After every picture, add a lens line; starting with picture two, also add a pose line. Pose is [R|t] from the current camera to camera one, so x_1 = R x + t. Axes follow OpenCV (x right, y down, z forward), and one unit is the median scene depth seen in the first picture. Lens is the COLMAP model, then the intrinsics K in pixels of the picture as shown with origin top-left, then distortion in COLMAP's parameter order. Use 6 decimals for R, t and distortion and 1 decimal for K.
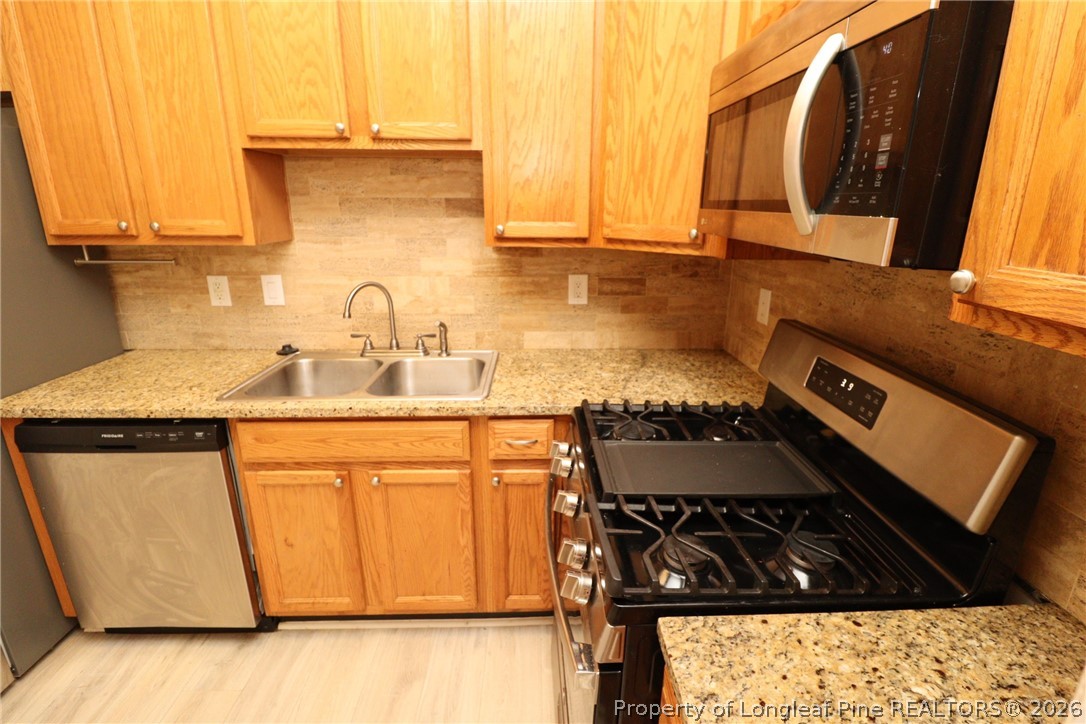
lens RADIAL K [[503.2, 0, 557.4], [0, 503.2, 354.9], [0, 0, 1]] dist [0.000191, -0.013072]
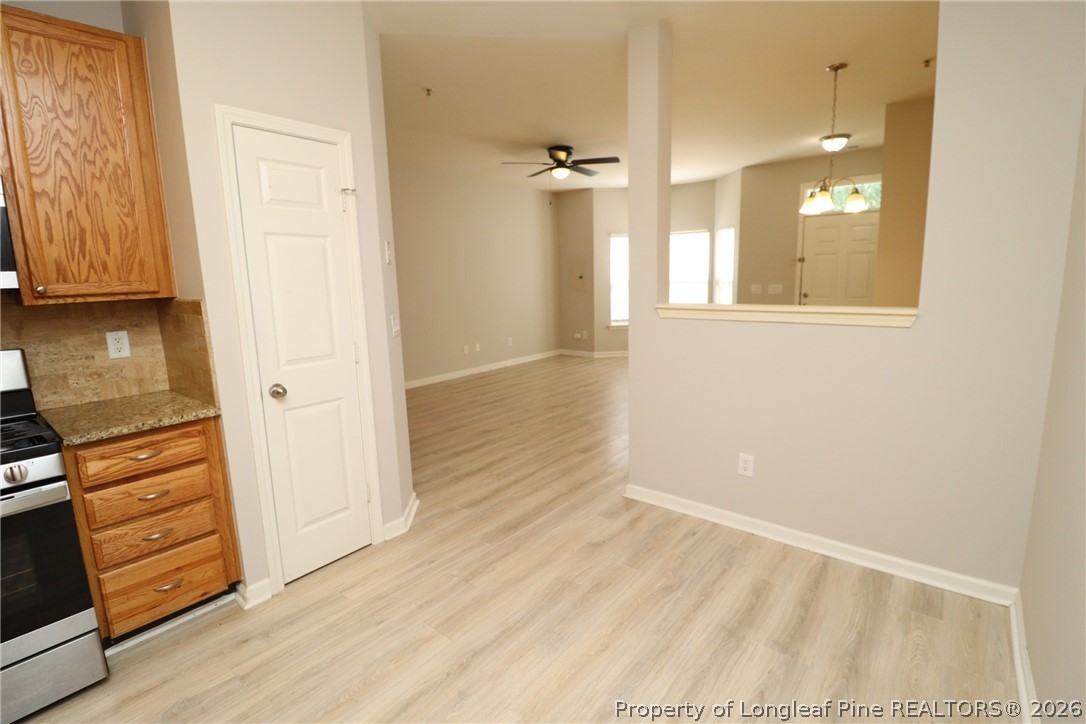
lens RADIAL K [[503.2, 0, 557.4], [0, 503.2, 354.9], [0, 0, 1]] dist [0.000191, -0.013072]
pose [[-0.758042, -0.100390, 0.644433, -1.347476], [0.199226, 0.905213, 0.375363, -0.105717], [-0.621032, 0.412929, -0.666190, 0.431310]]
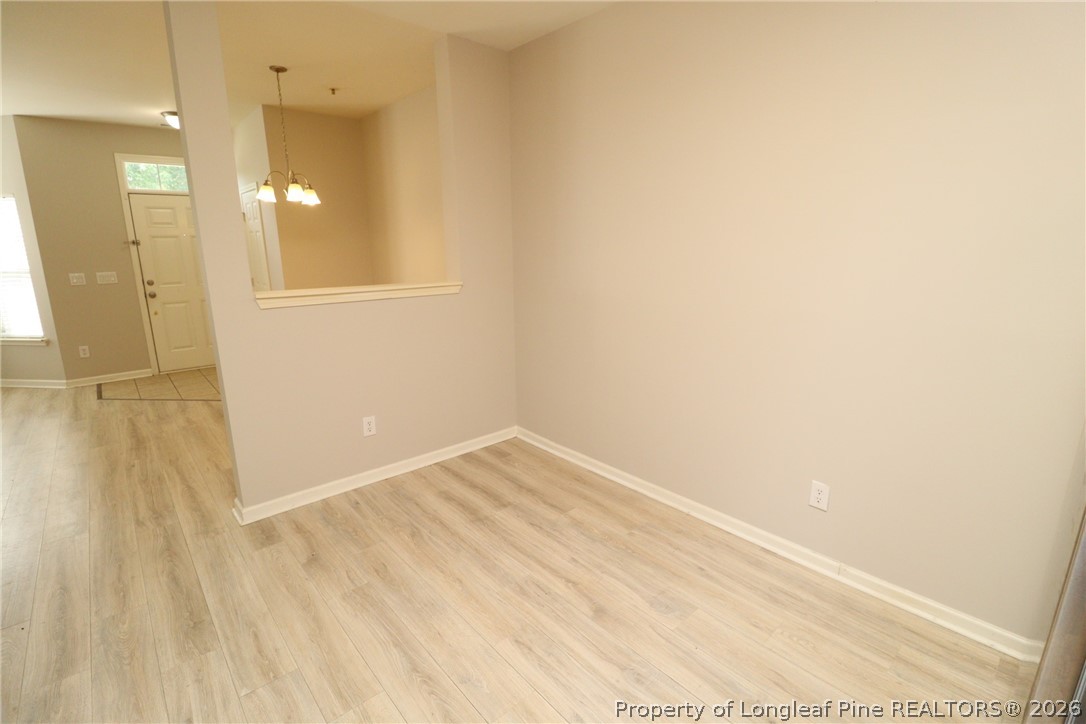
lens RADIAL K [[503.2, 0, 557.4], [0, 503.2, 354.9], [0, 0, 1]] dist [0.000191, -0.013072]
pose [[-0.767080, 0.130629, -0.628111, -0.165314], [-0.188542, 0.889916, 0.415334, -0.201237], [0.613221, 0.437020, -0.658008, 0.669680]]
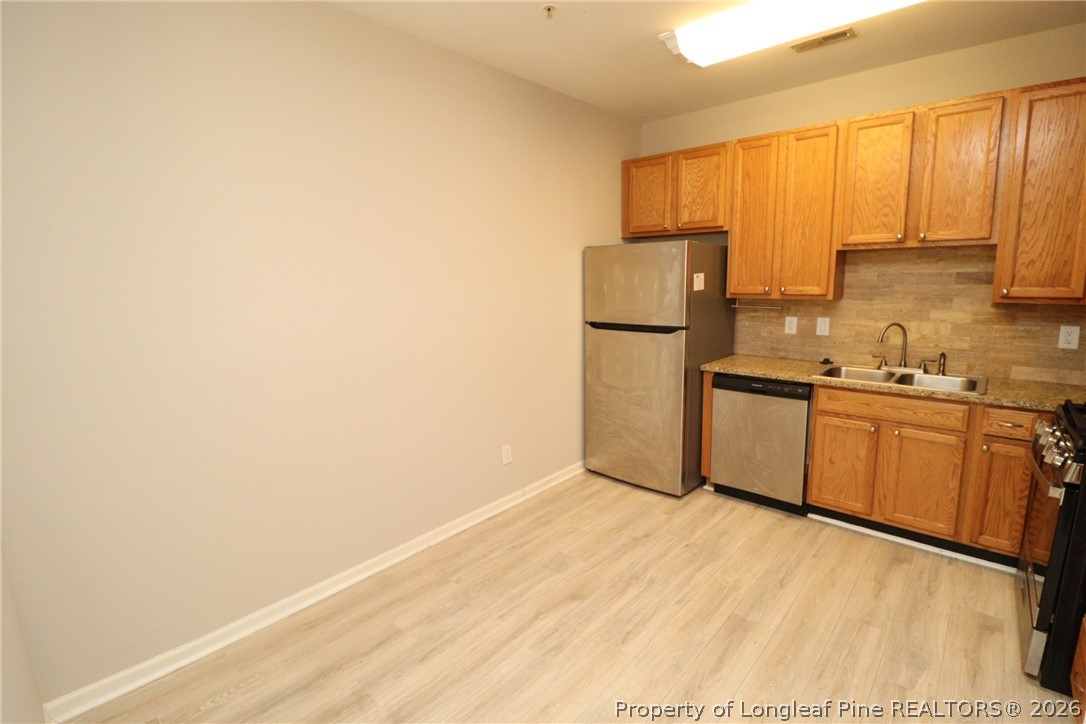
lens RADIAL K [[503.2, 0, 557.4], [0, 503.2, 354.9], [0, 0, 1]] dist [0.000191, -0.013072]
pose [[0.722636, 0.084939, -0.685990, -0.040988], [-0.172116, 0.983274, -0.059561, 0.276907], [0.669457, 0.161111, 0.725169, -1.030938]]
